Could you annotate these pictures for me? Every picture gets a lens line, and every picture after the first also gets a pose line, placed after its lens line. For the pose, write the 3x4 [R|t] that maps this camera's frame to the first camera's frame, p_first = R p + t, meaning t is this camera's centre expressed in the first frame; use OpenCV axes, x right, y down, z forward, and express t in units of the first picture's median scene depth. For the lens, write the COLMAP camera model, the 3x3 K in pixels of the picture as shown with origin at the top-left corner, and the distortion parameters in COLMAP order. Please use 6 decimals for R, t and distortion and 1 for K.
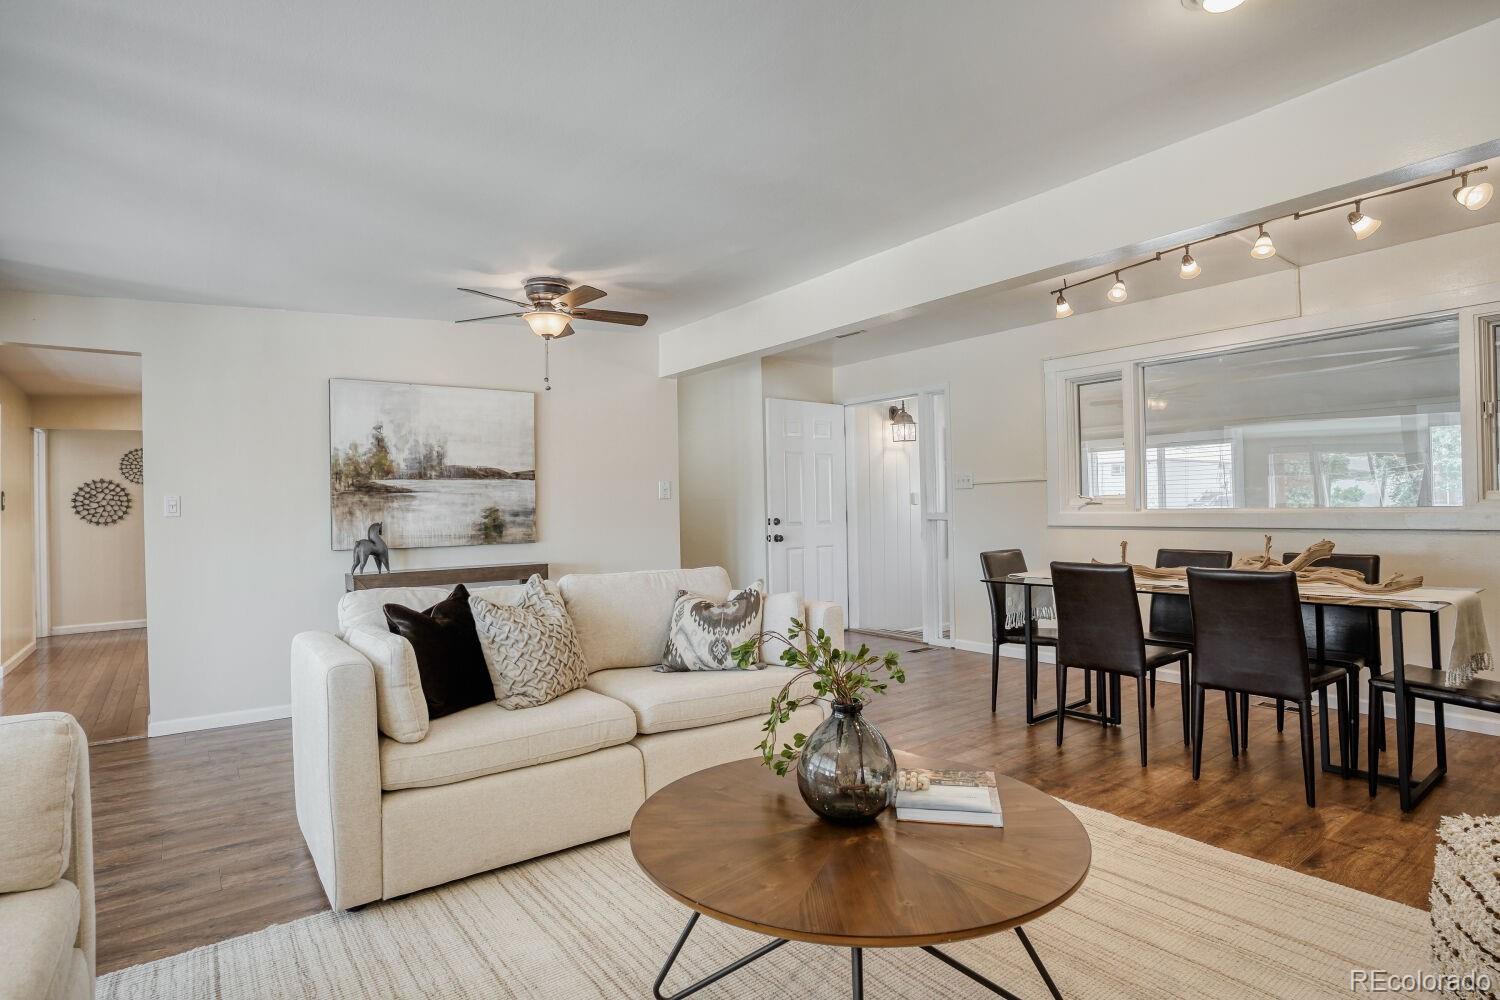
lens RADIAL K [[790.4, 0, 754.9], [0, 790.4, 500.6], [0, 0, 1]] dist [-0.078050, 0.045877]
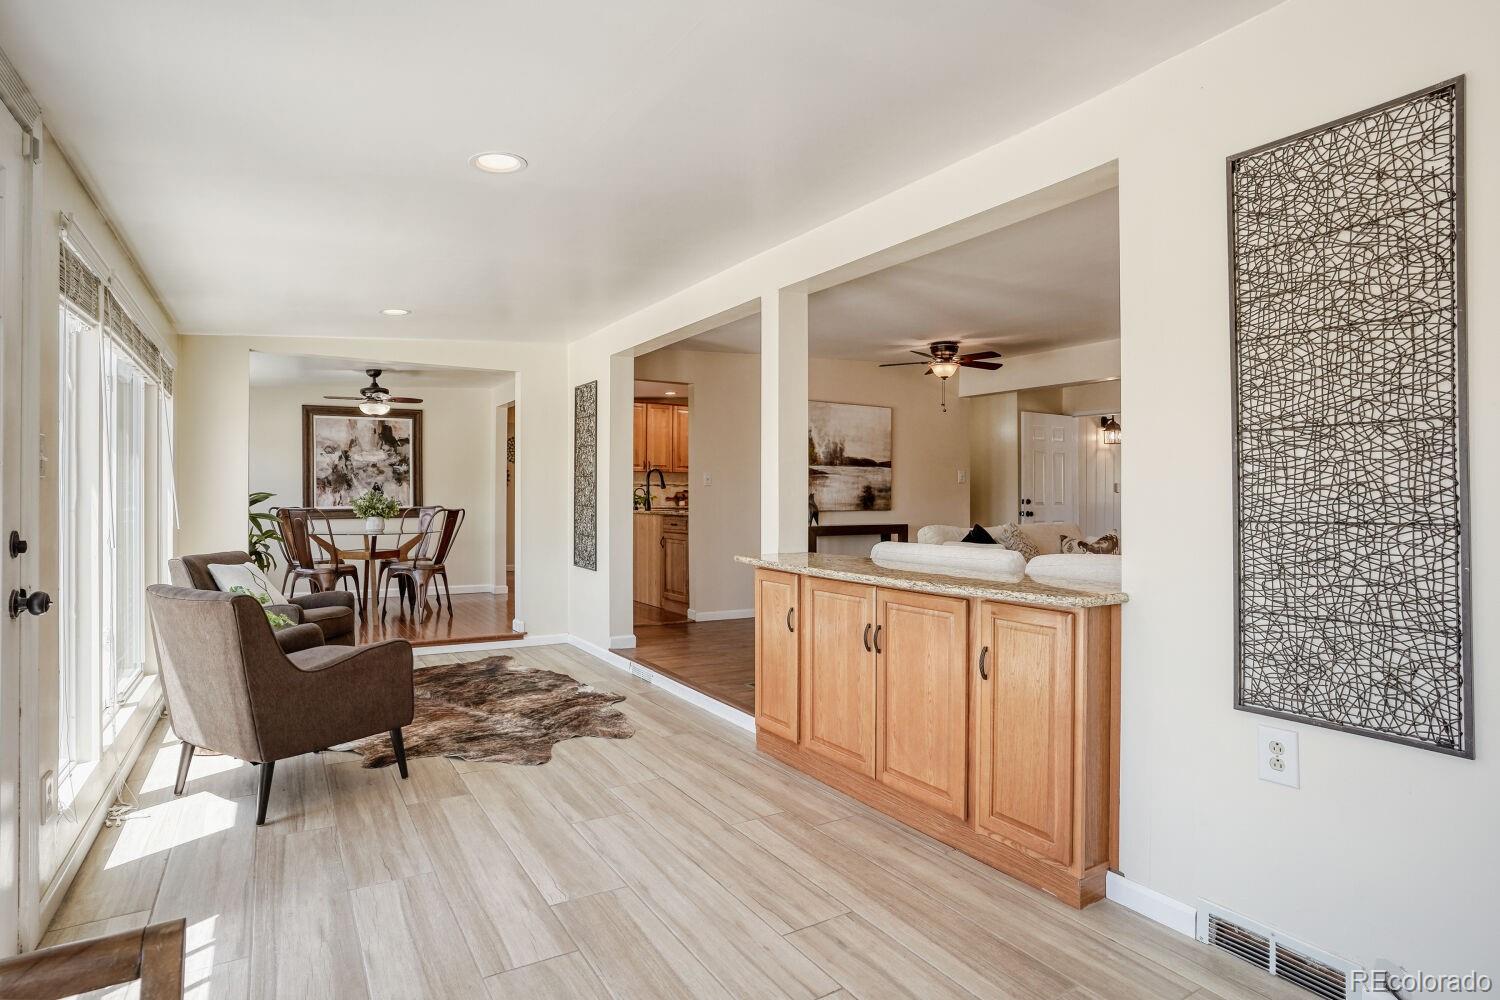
lens RADIAL K [[790.4, 0, 754.9], [0, 790.4, 500.6], [0, 0, 1]] dist [-0.078050, 0.045877]
pose [[0.994867, 0.025516, -0.097923, -0.406951], [-0.024036, 0.999579, 0.016261, 0.018512], [0.098297, -0.013824, 0.995061, -0.520049]]
